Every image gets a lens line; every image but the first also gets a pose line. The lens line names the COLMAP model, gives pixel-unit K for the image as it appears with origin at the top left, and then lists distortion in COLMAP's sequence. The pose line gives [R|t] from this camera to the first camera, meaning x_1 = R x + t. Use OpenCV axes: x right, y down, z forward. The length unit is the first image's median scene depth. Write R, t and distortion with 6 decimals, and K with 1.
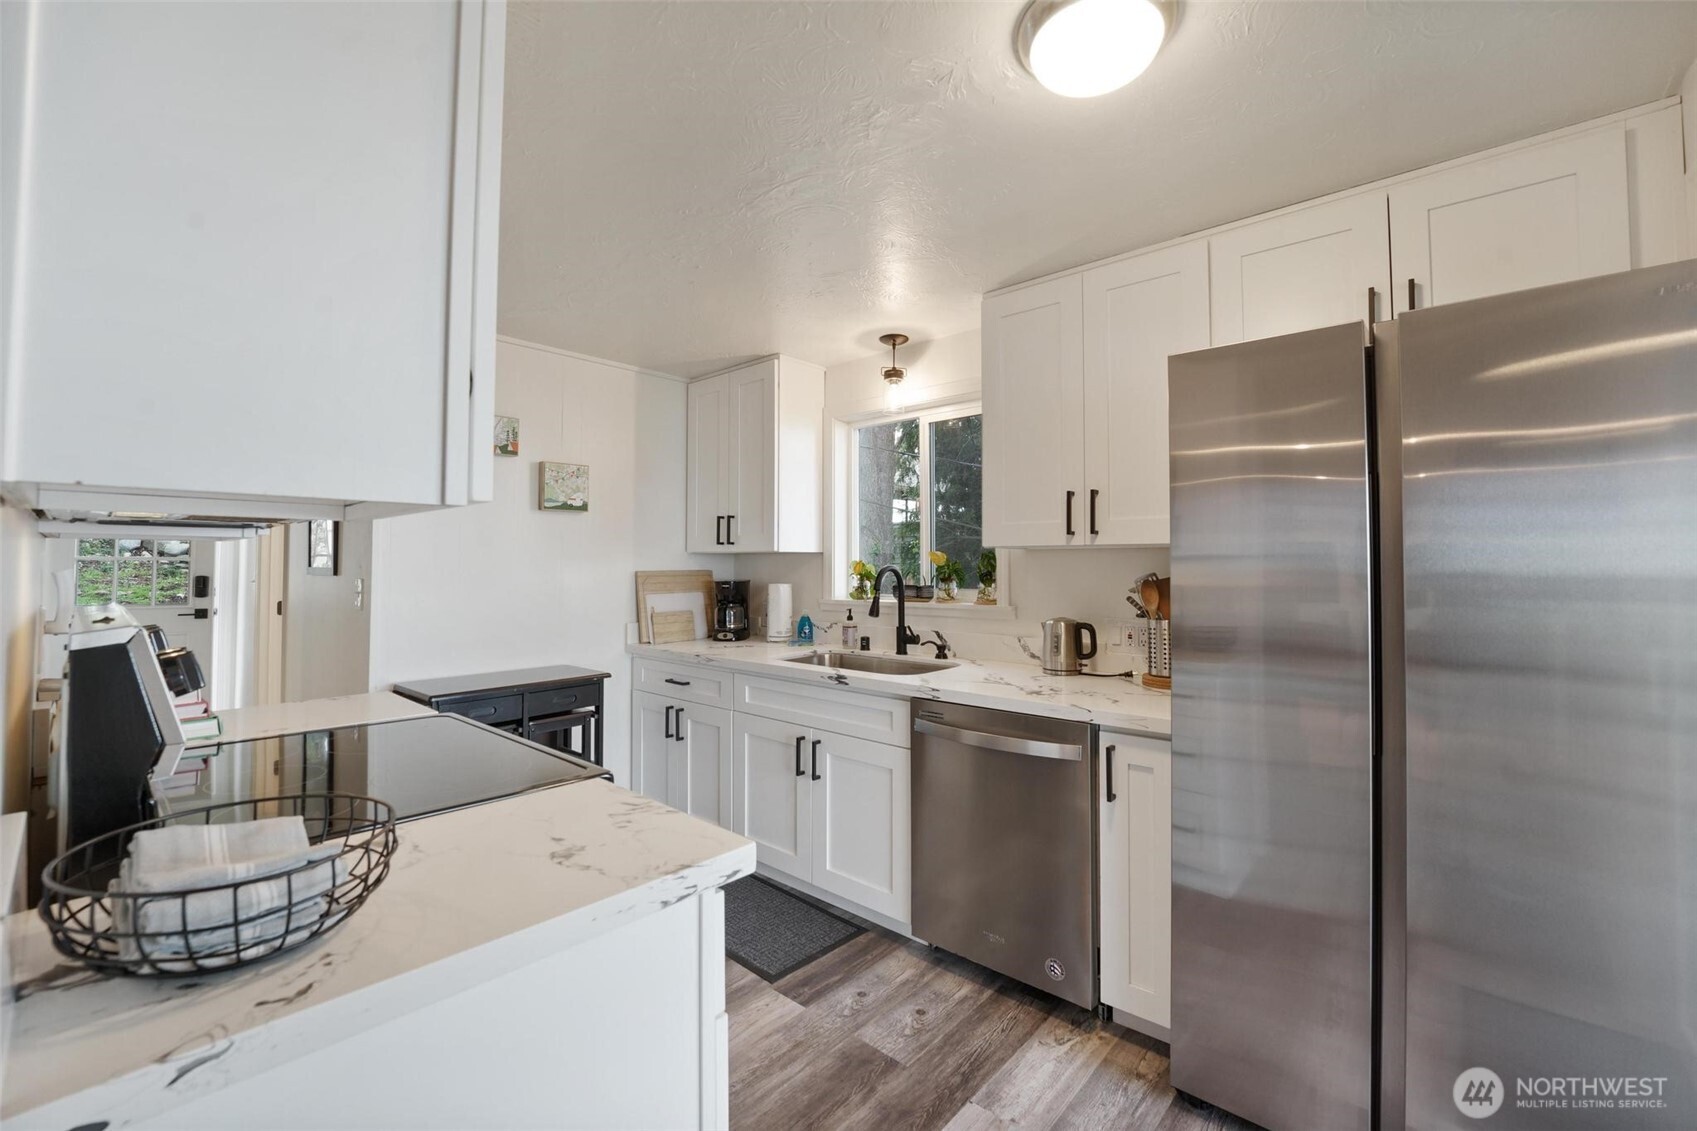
lens RADIAL K [[701.5, 0, 847.3], [0, 701.5, 548.6], [0, 0, 1]] dist [-0.001749, 0.000002]
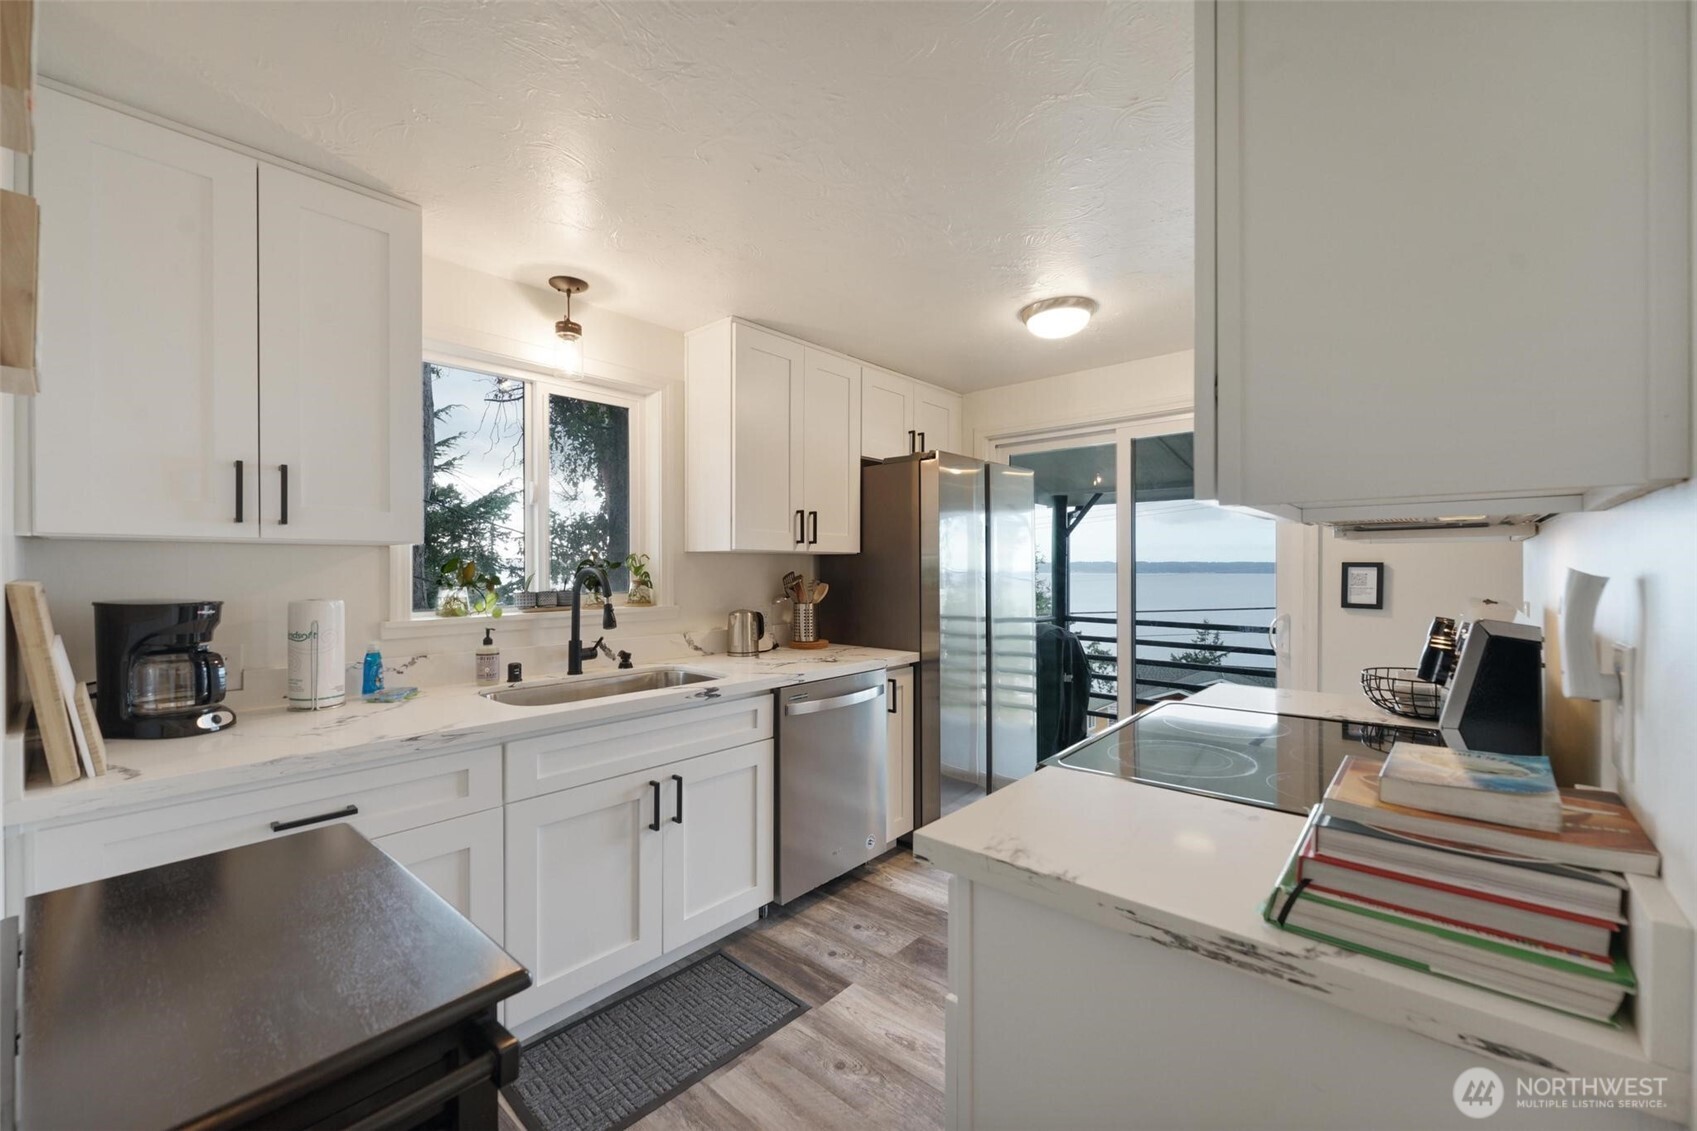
lens RADIAL K [[697.3, 0, 847.5], [0, 697.3, 567.1], [0, 0, 1]] dist [-0.000058, 0.000204]
pose [[-0.008008, -0.003080, 0.999963, -0.743704], [-0.026732, 0.999639, 0.002865, 0.013575], [-0.999611, -0.026708, -0.008087, 0.688227]]
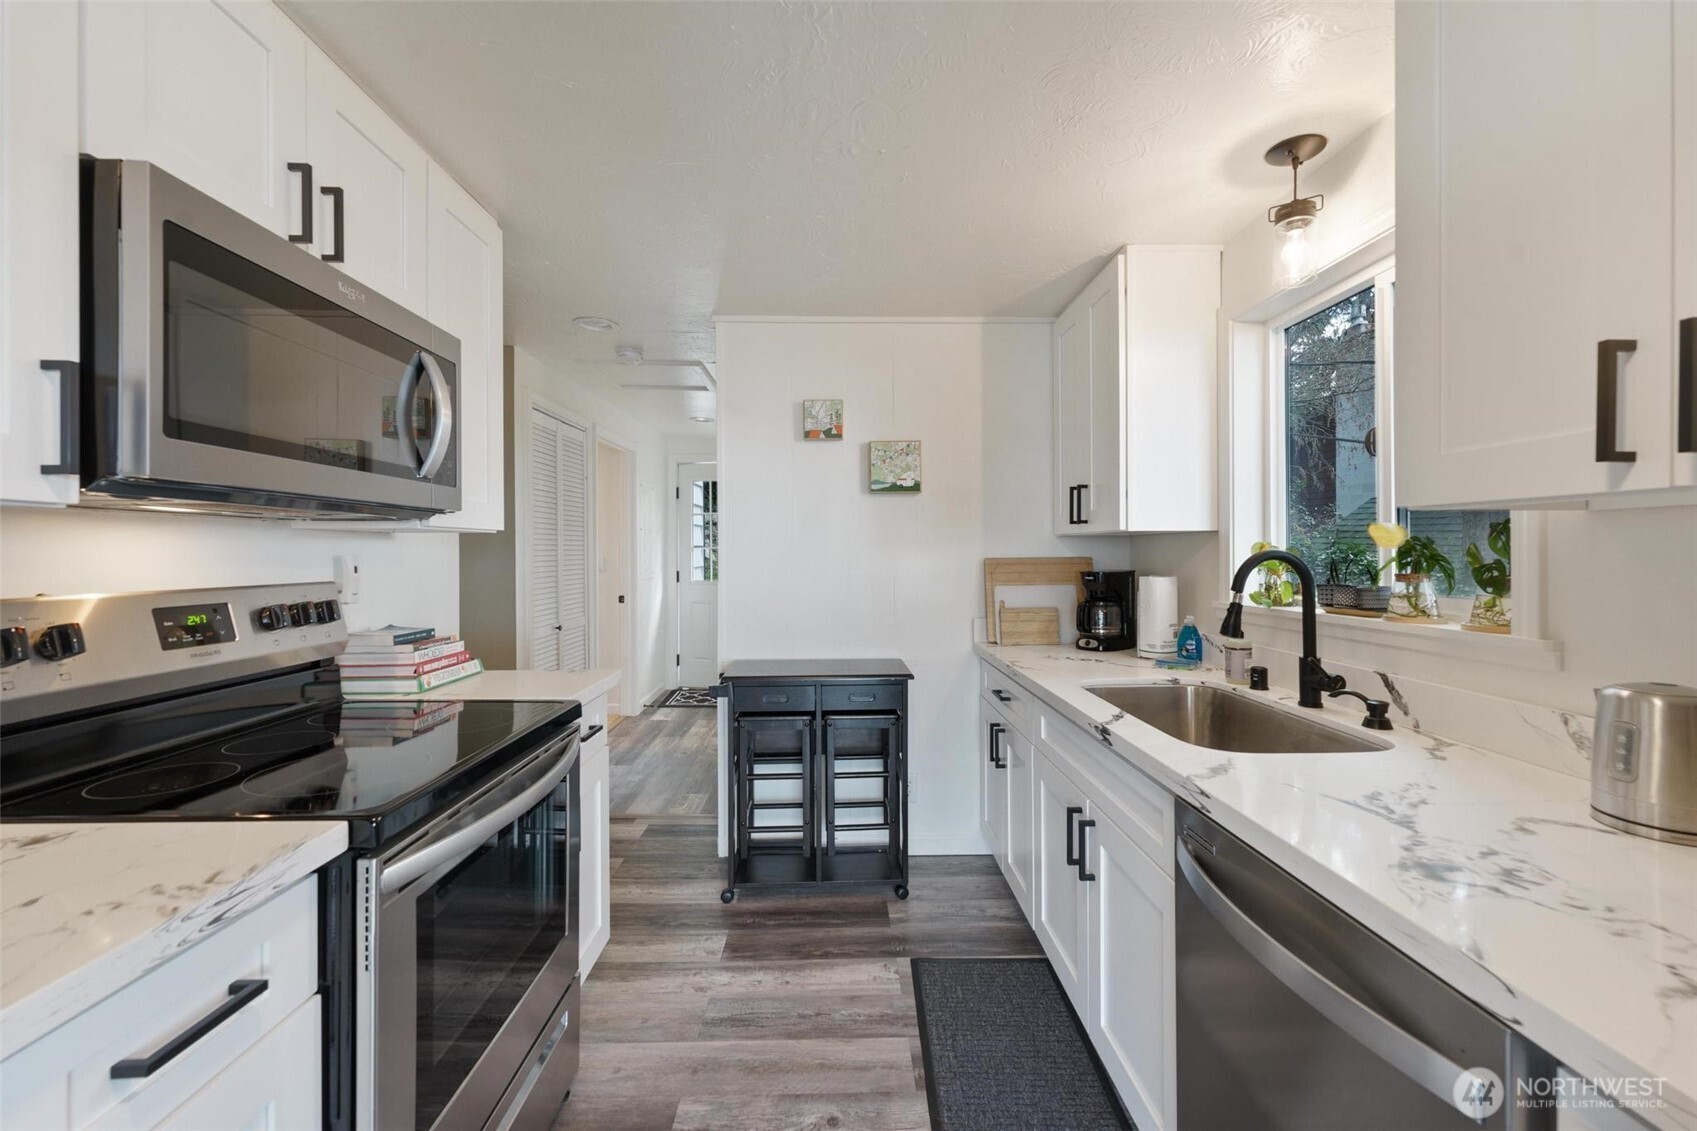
lens RADIAL K [[689.6, 0, 842.7], [0, 689.6, 554.8], [0, 0, 1]] dist [0.000654, 0.000180]
pose [[0.679260, 0.000548, -0.733897, 0.228998], [0.019609, 0.999629, 0.018895, 0.010172], [0.733635, -0.027226, 0.678998, 0.347622]]
